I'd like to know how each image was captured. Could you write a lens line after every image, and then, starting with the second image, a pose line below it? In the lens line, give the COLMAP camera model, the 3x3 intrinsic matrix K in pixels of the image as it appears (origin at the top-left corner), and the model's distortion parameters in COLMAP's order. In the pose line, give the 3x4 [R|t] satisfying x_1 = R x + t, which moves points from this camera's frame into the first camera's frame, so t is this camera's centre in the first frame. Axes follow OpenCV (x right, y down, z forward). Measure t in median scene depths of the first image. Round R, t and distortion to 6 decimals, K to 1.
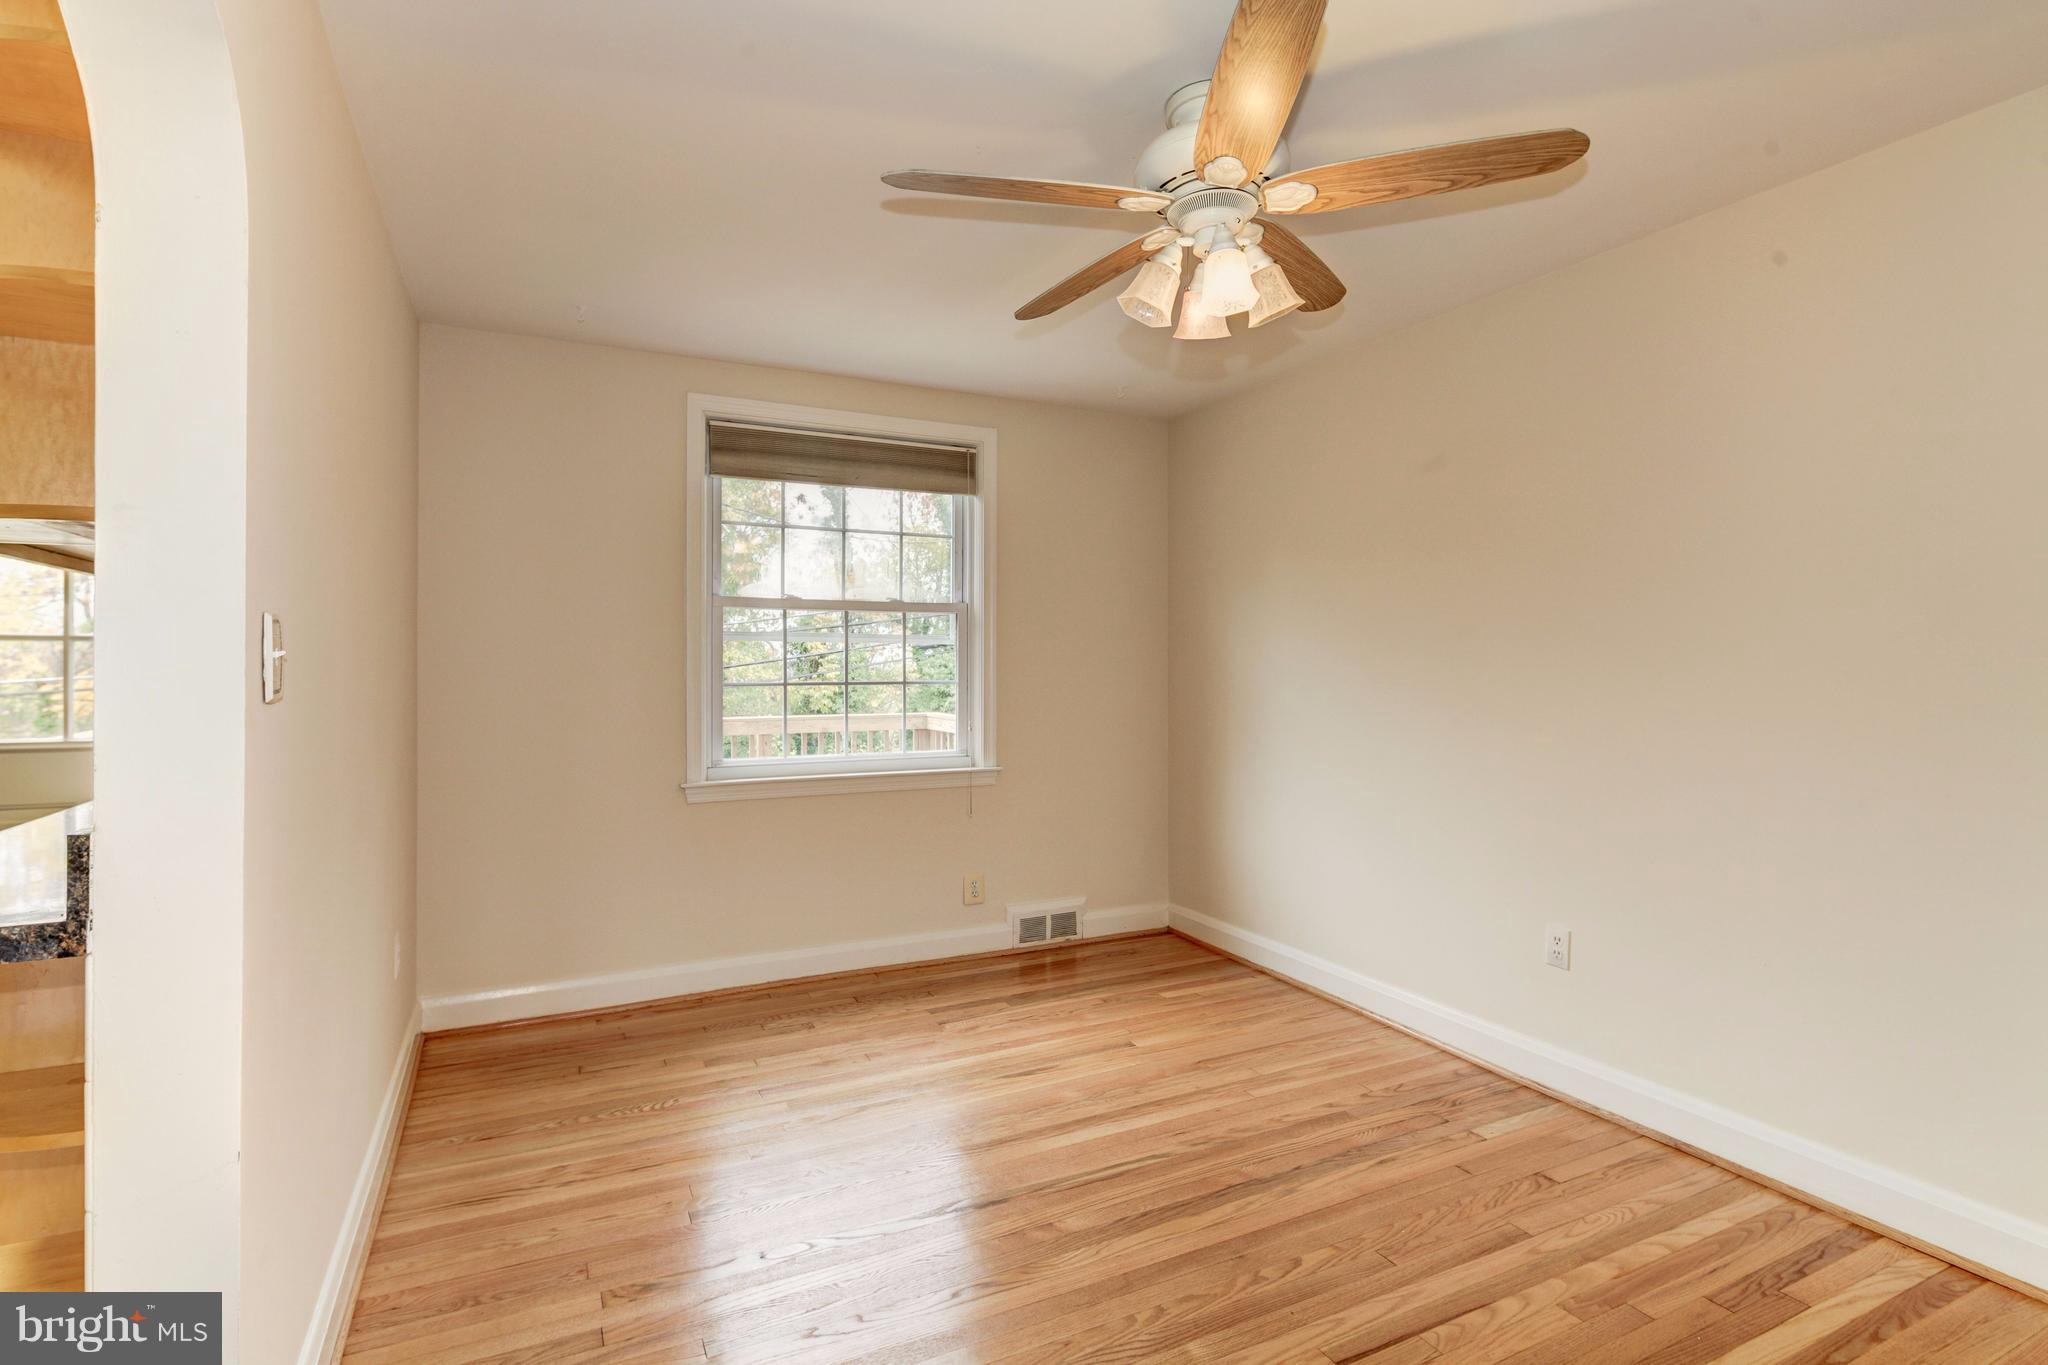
lens RADIAL K [[993.0, 0, 1011.0], [0, 993.0, 667.3], [0, 0, 1]] dist [0.003338, -0.002059]
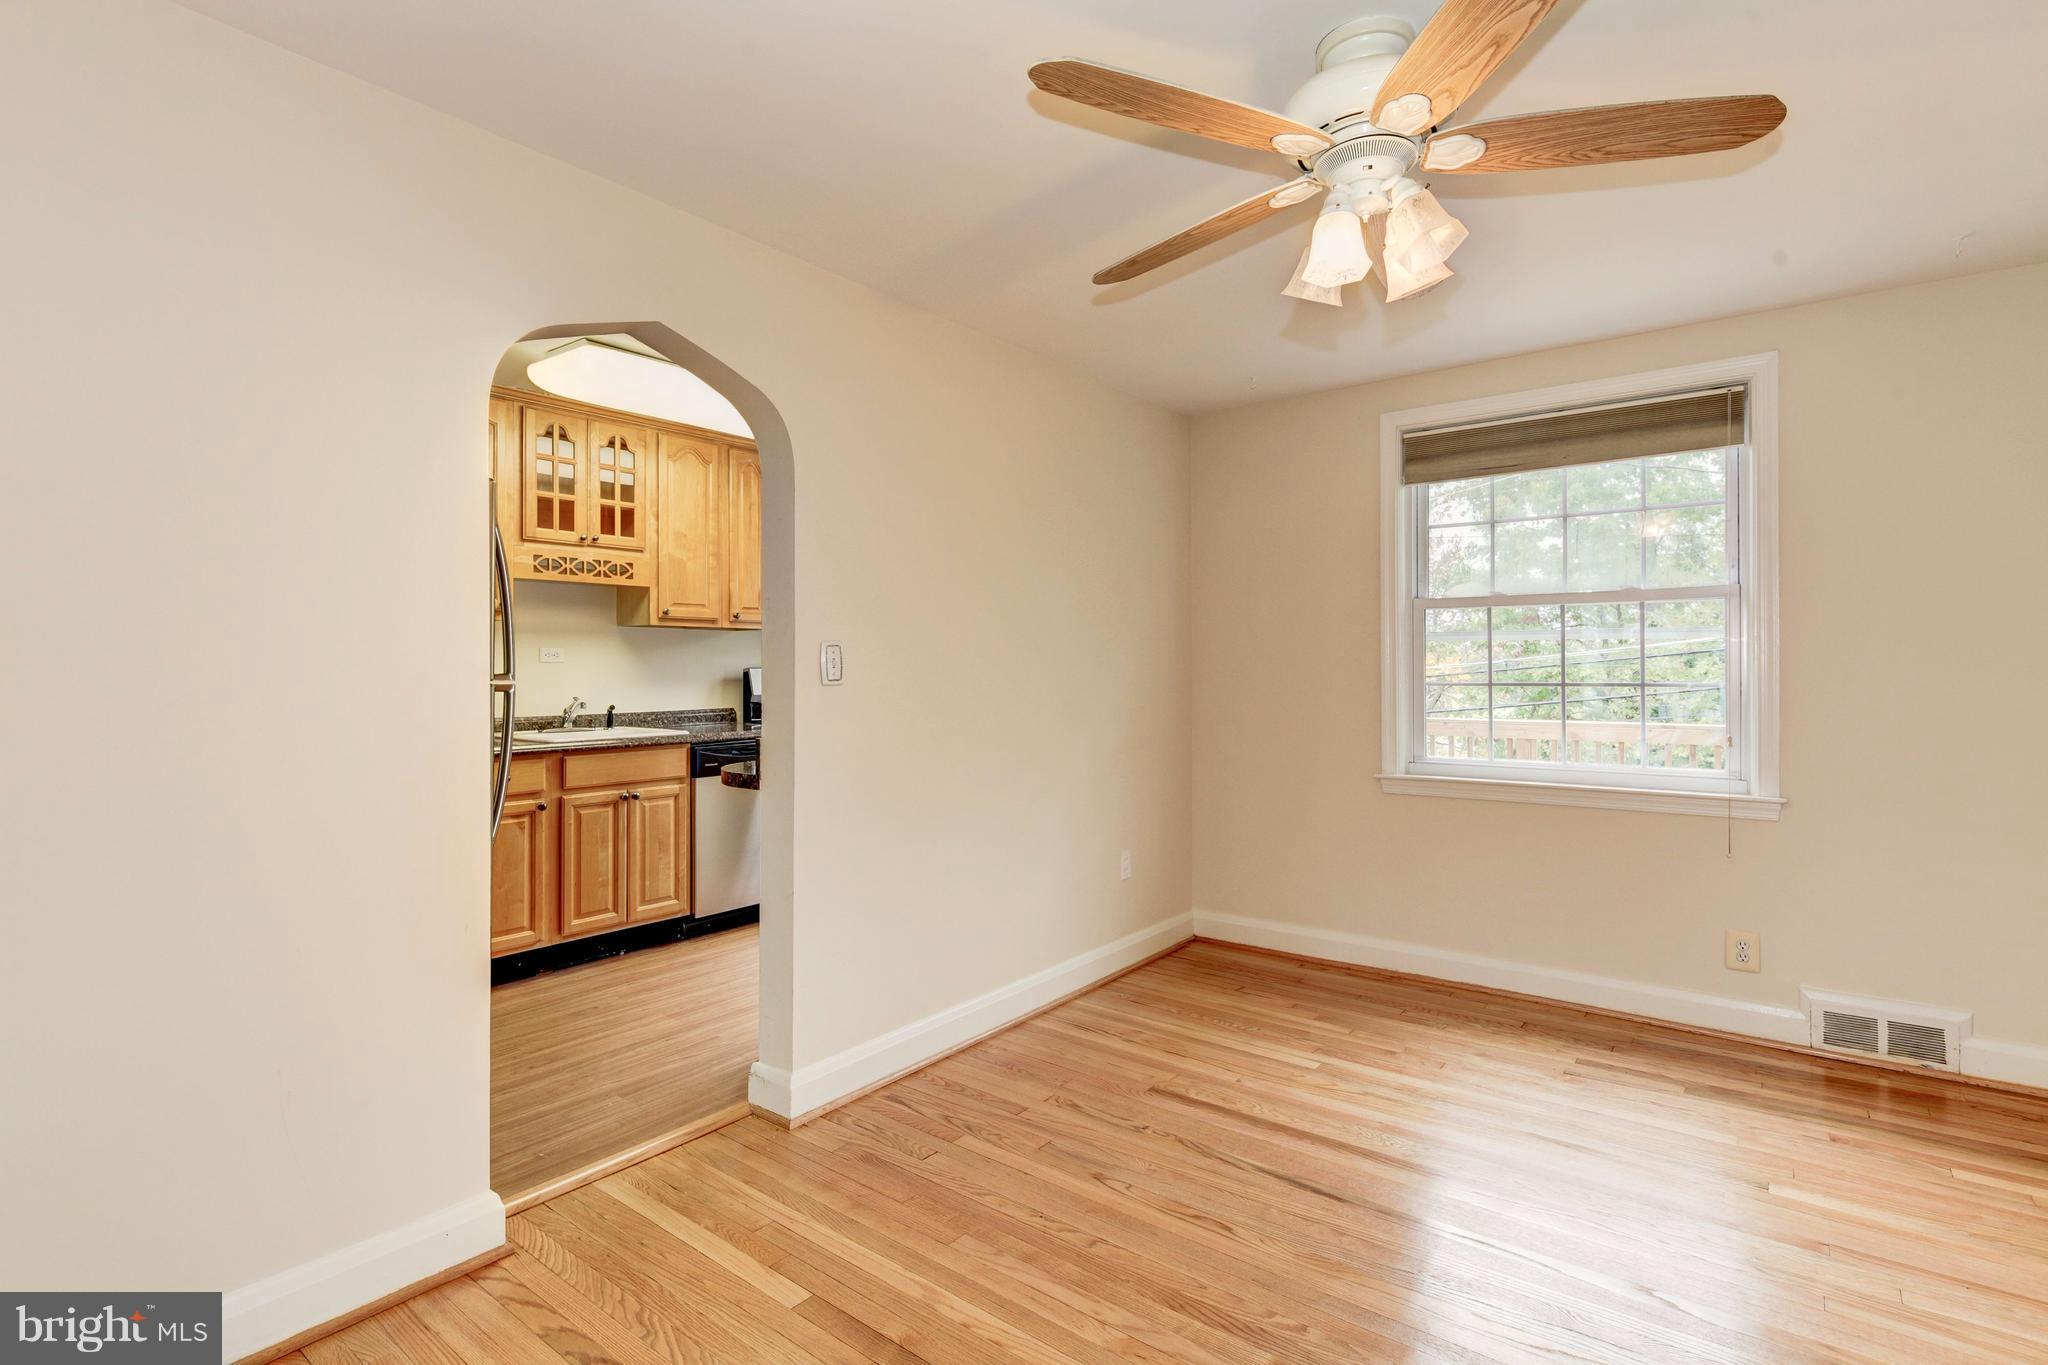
lens RADIAL K [[993.0, 0, 1027.3], [0, 993.0, 671.9], [0, 0, 1]] dist [0.003338, -0.002059]
pose [[0.431393, 0.000813, -0.902164, 0.490944], [0.002974, 0.999993, 0.002323, 0.001163], [0.902159, -0.003685, 0.431387, 0.184015]]
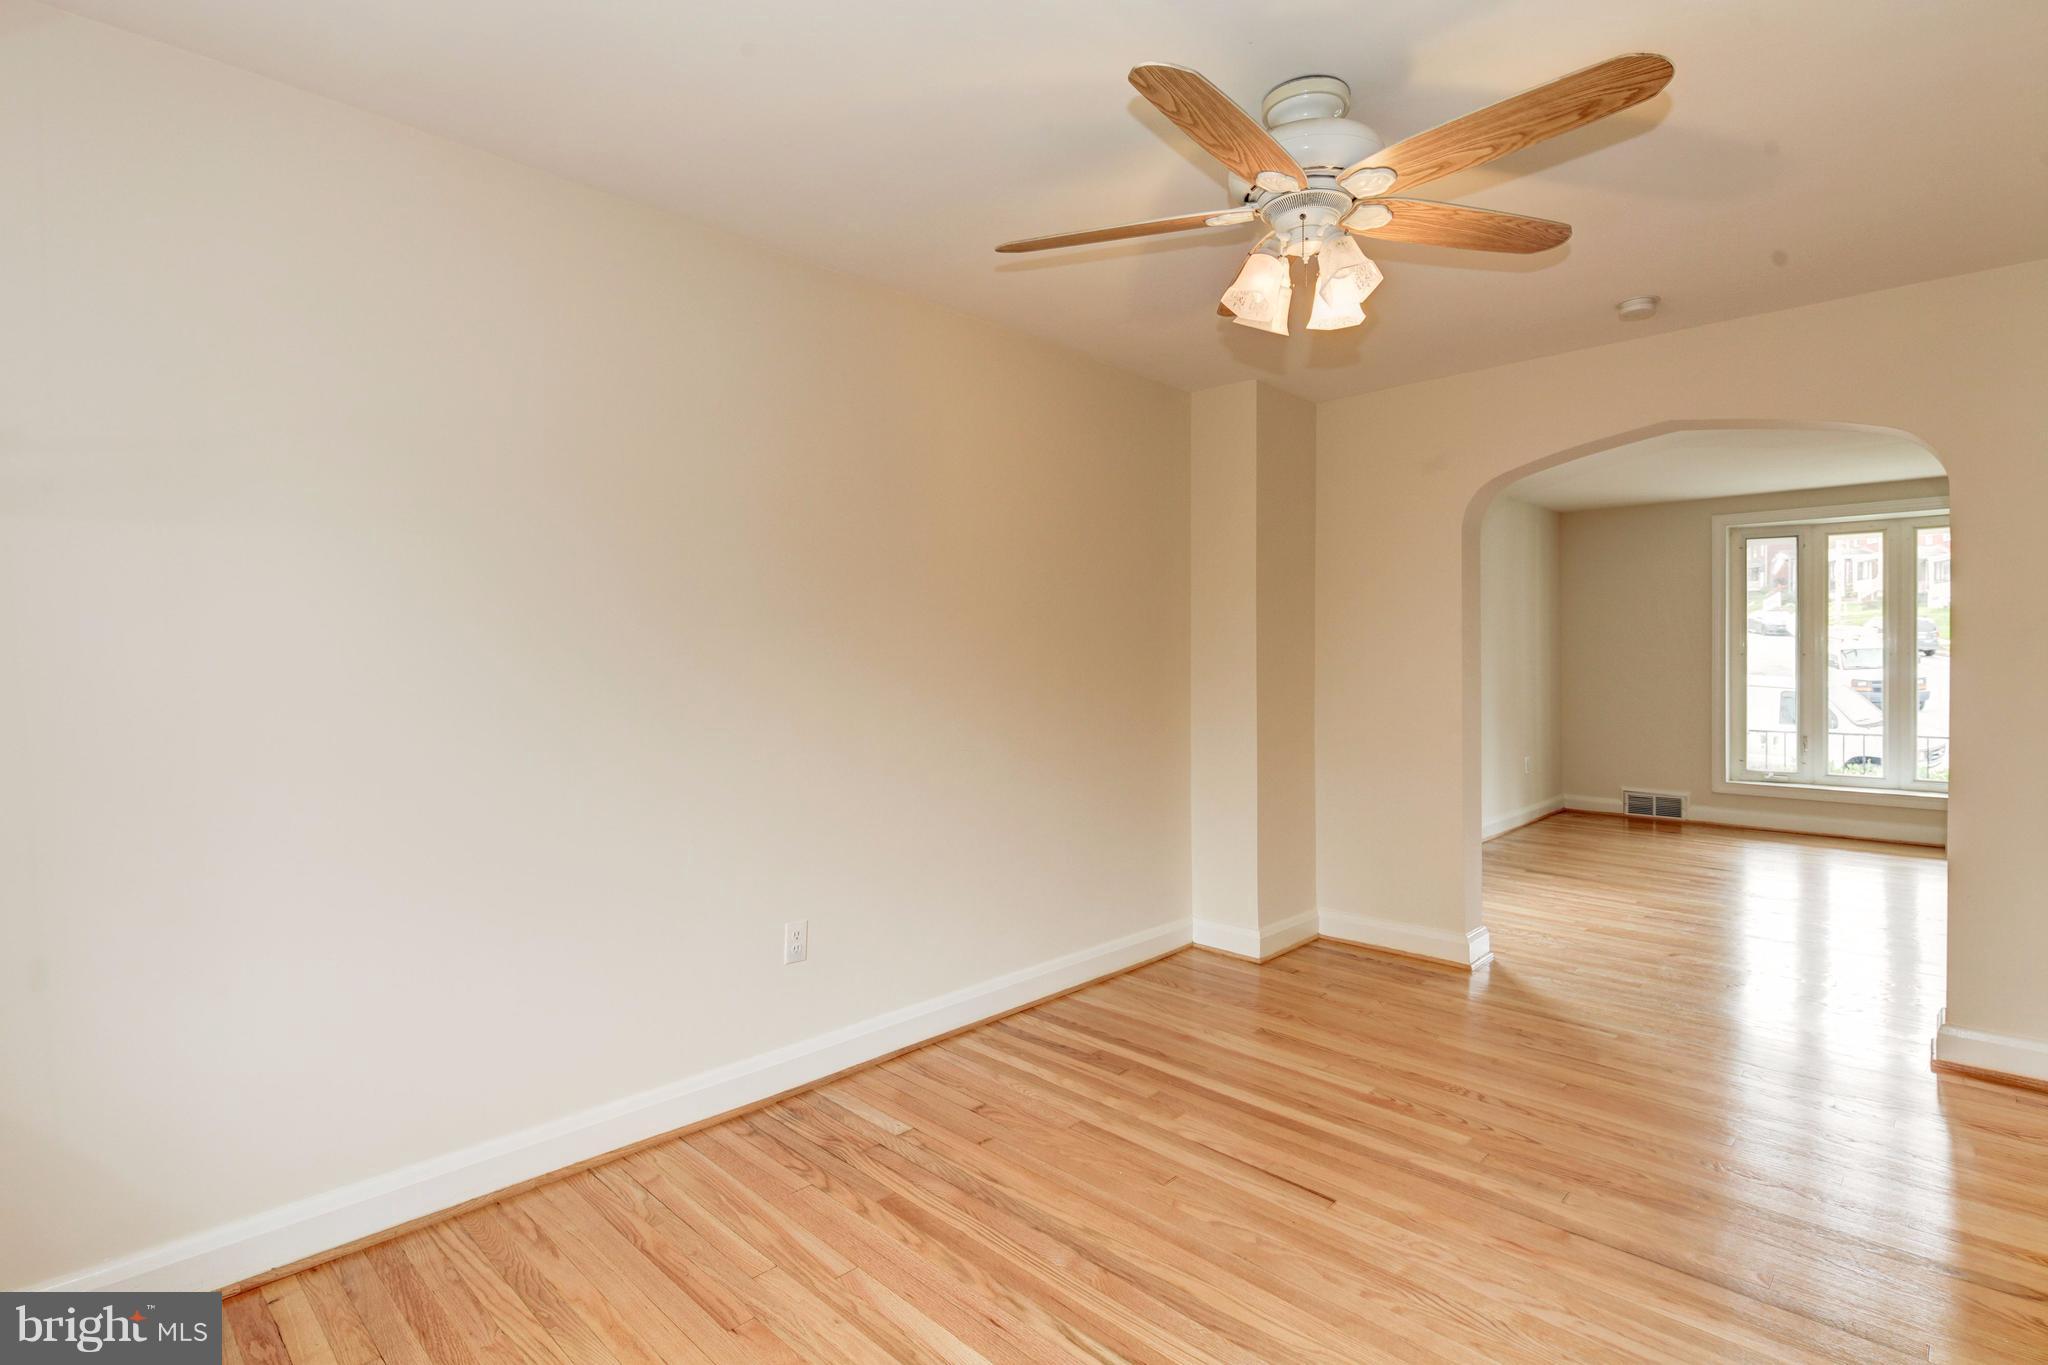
lens RADIAL K [[993.0, 0, 1014.1], [0, 993.0, 669.5], [0, 0, 1]] dist [0.003338, -0.002059]
pose [[-0.335266, -0.013983, 0.942020, -0.359142], [0.001074, 0.999884, 0.015224, -0.005500], [-0.942123, 0.006116, -0.335212, 0.885802]]
